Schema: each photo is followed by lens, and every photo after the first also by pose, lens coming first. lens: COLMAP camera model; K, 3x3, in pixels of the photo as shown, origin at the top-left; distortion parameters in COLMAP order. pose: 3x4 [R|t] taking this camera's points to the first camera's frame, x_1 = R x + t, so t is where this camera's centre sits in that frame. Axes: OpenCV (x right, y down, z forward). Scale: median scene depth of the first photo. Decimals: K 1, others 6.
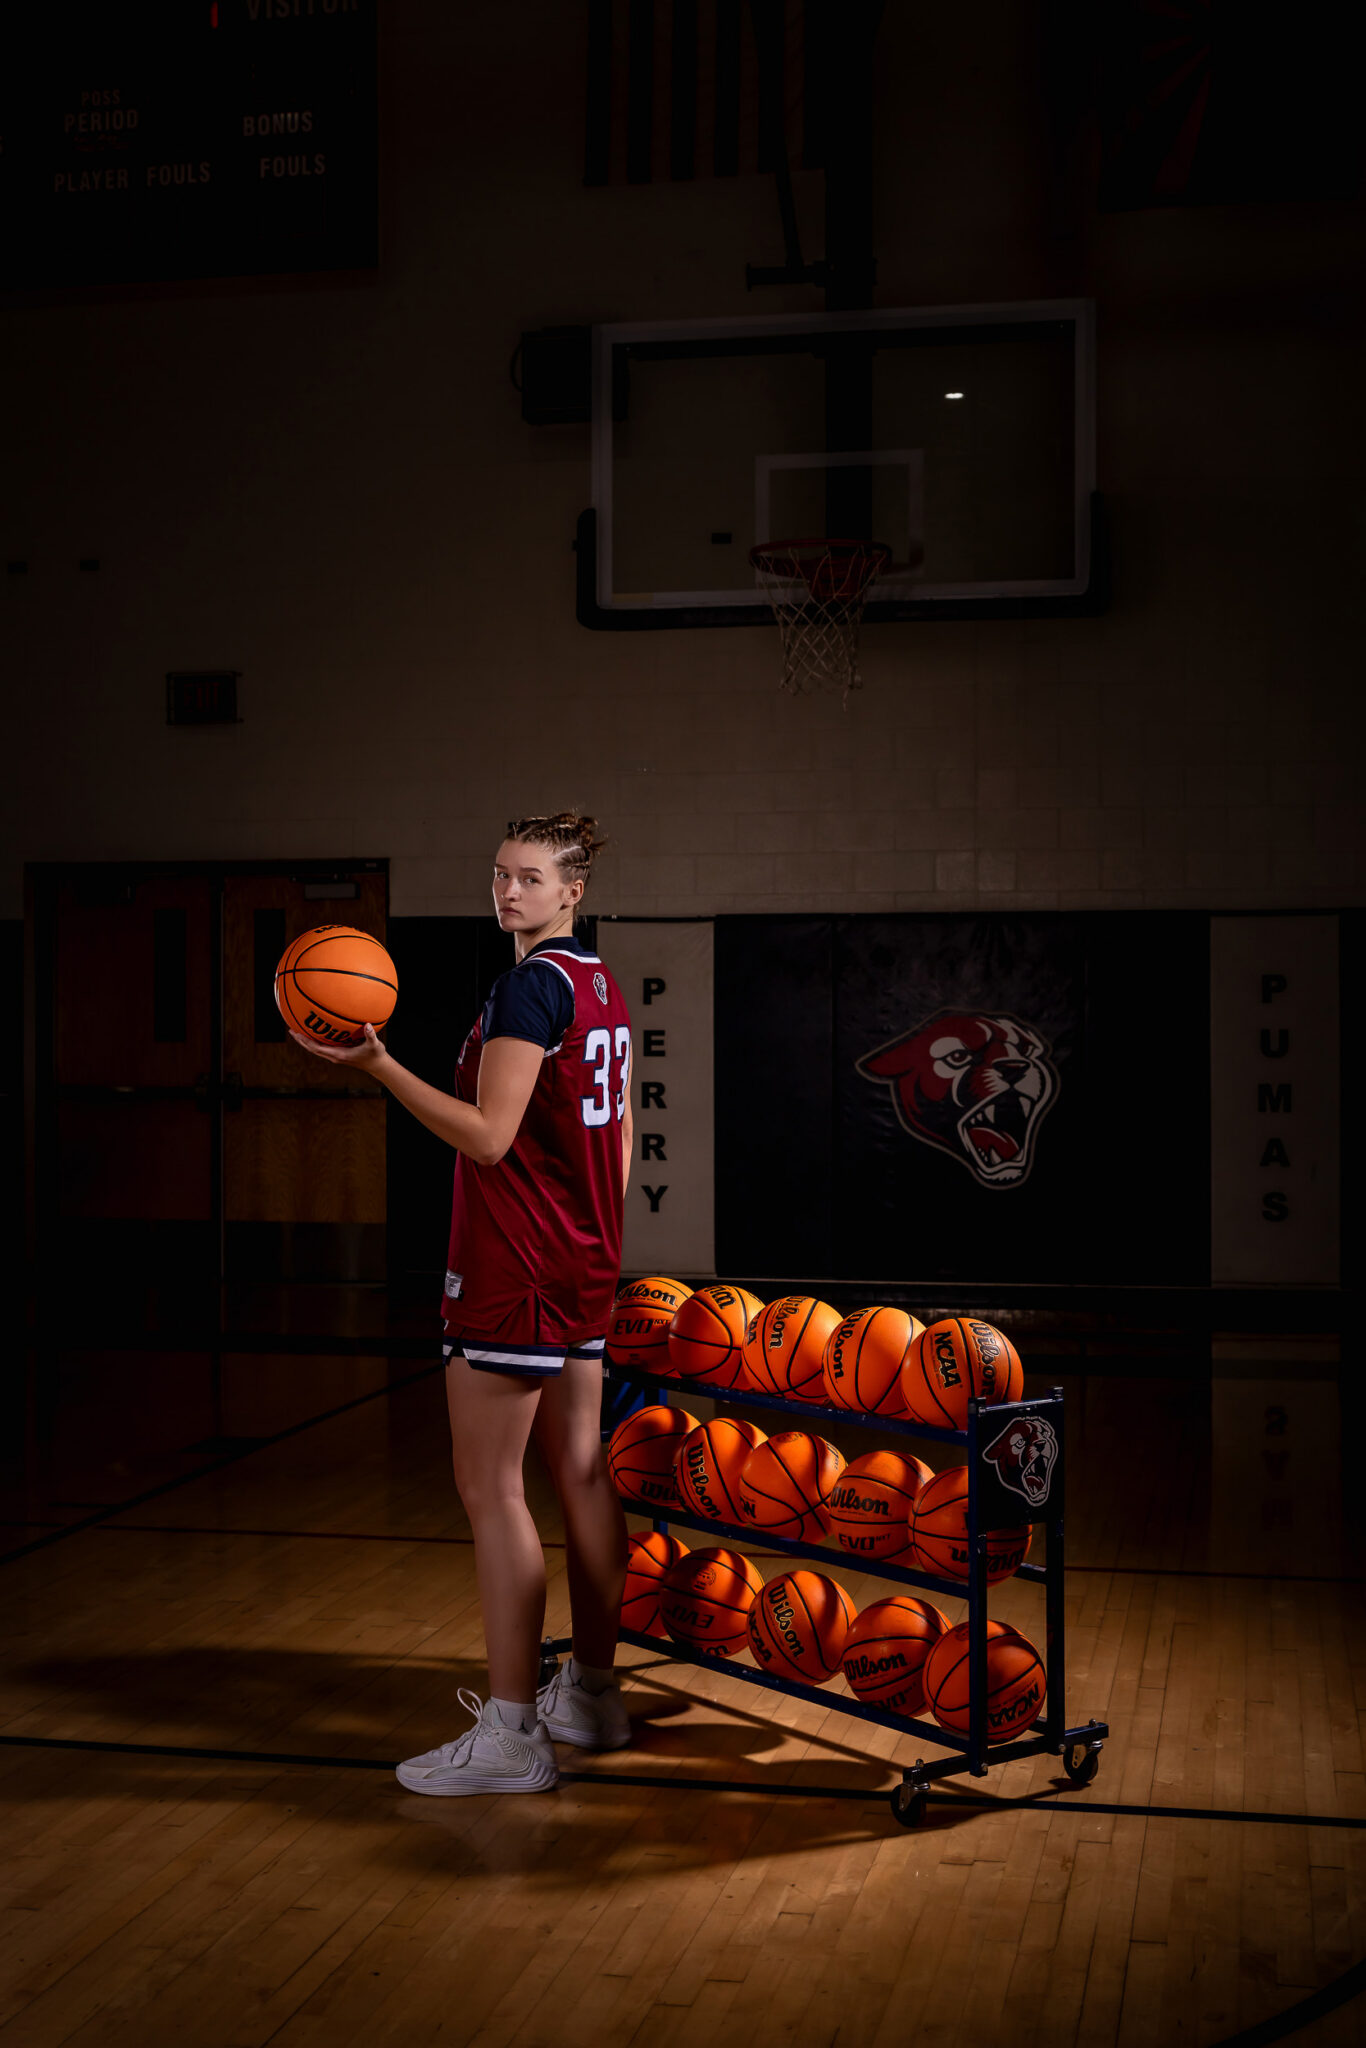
lens RADIAL K [[2740.3, 0, 676.3], [0, 2740.3, 1028.3], [0, 0, 1]] dist [-0.001225, 0.009572]
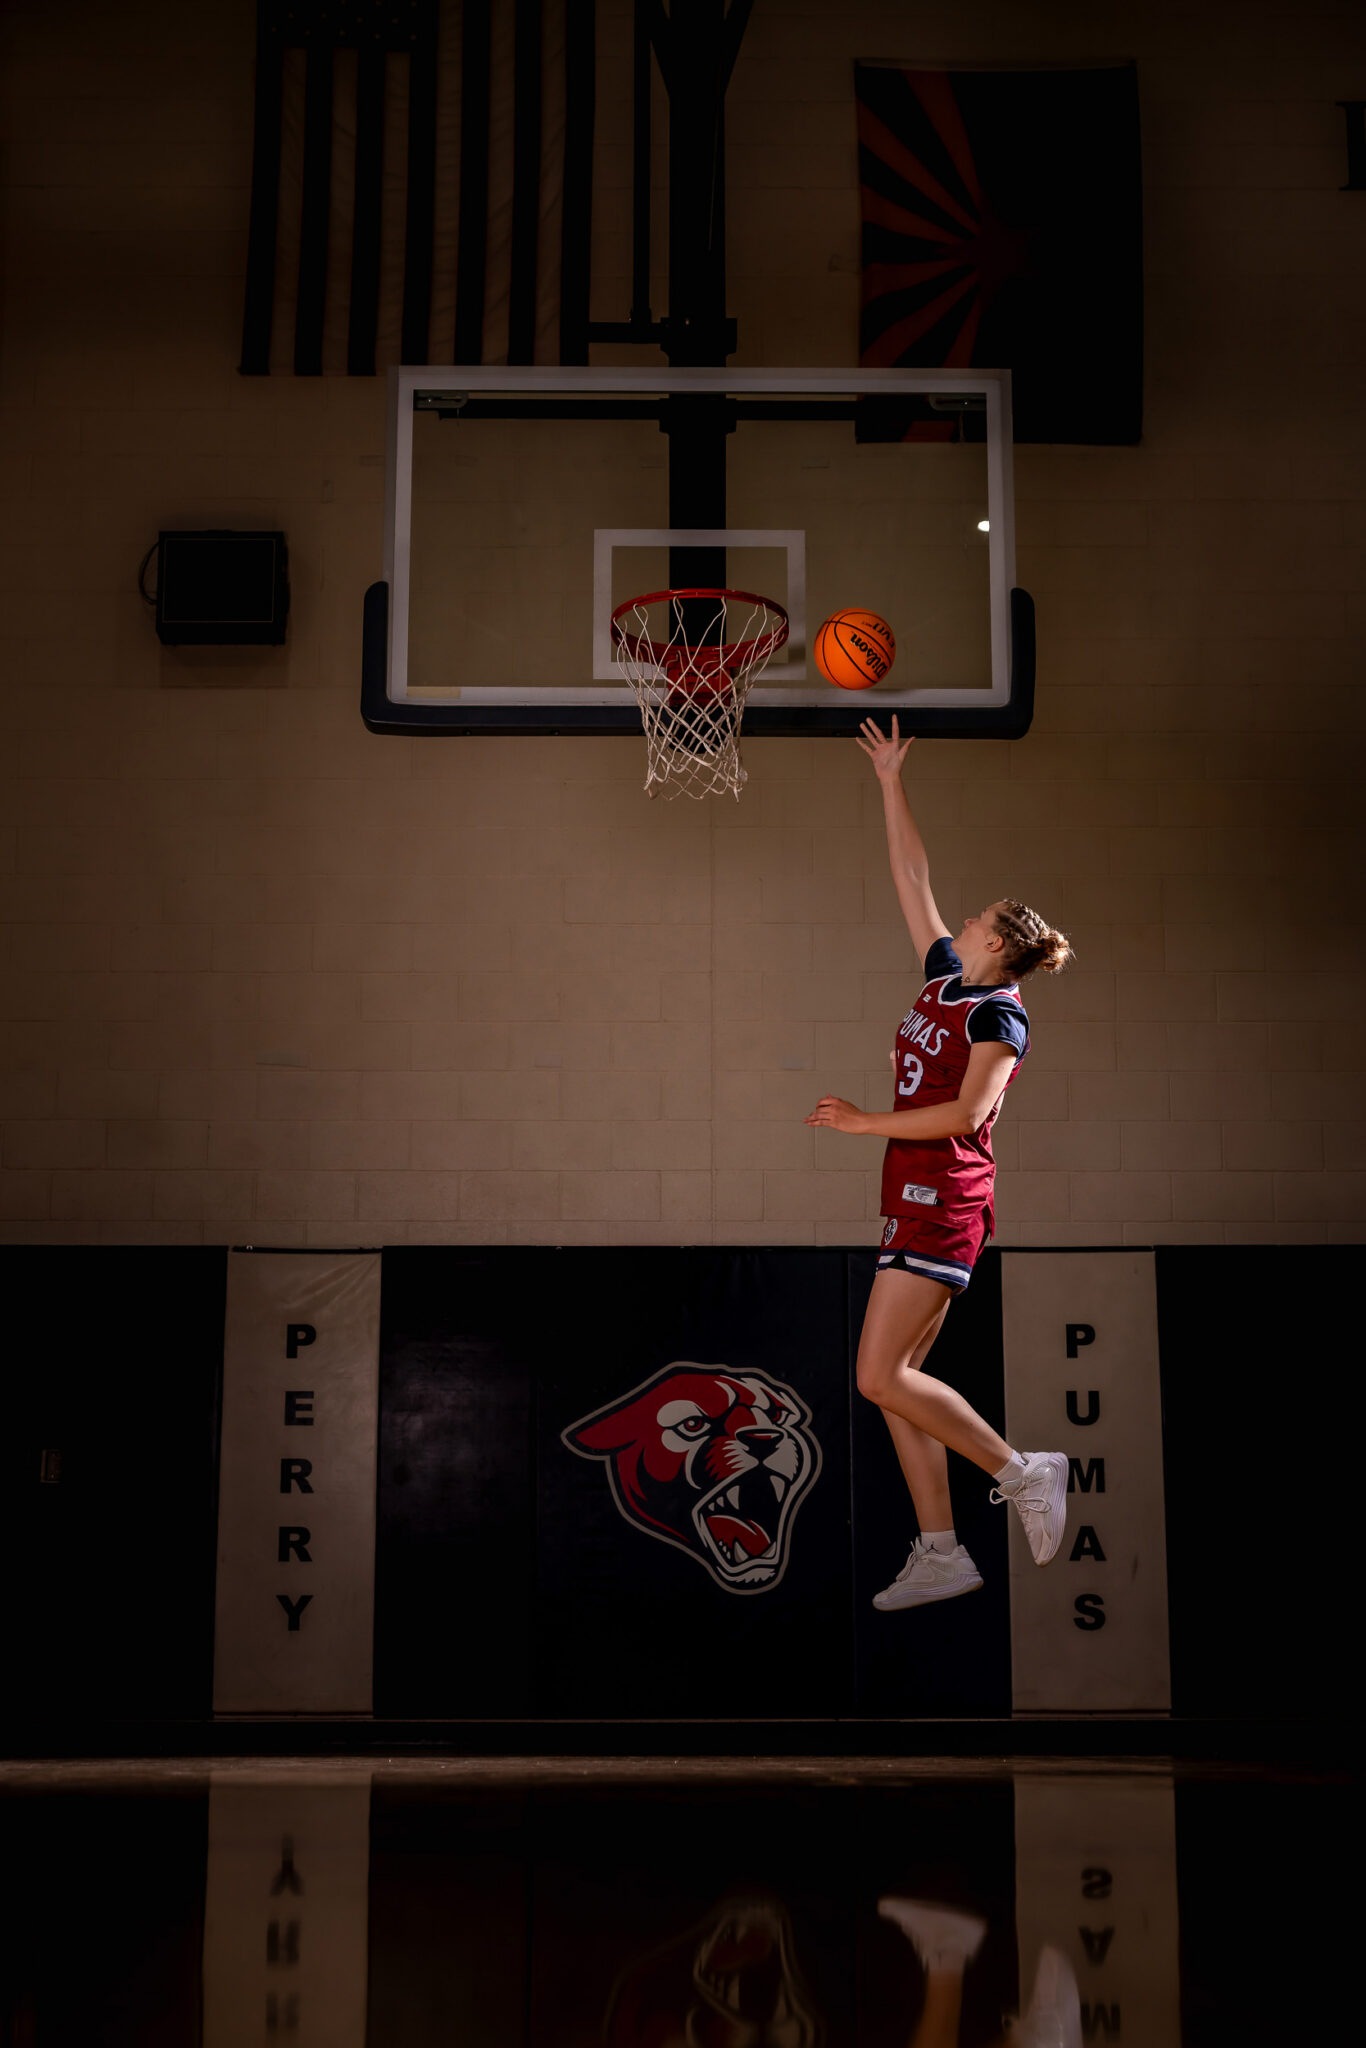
lens RADIAL K [[3157.2, 0, 674.8], [0, 3157.2, 1061.1], [0, 0, 1]] dist [-0.007741, 0.154616]
pose [[0.974725, 0.049344, 0.217890, -0.106376], [0.000796, 0.974530, -0.224255, 0.112654], [-0.223406, 0.218760, 0.949860, 0.112729]]
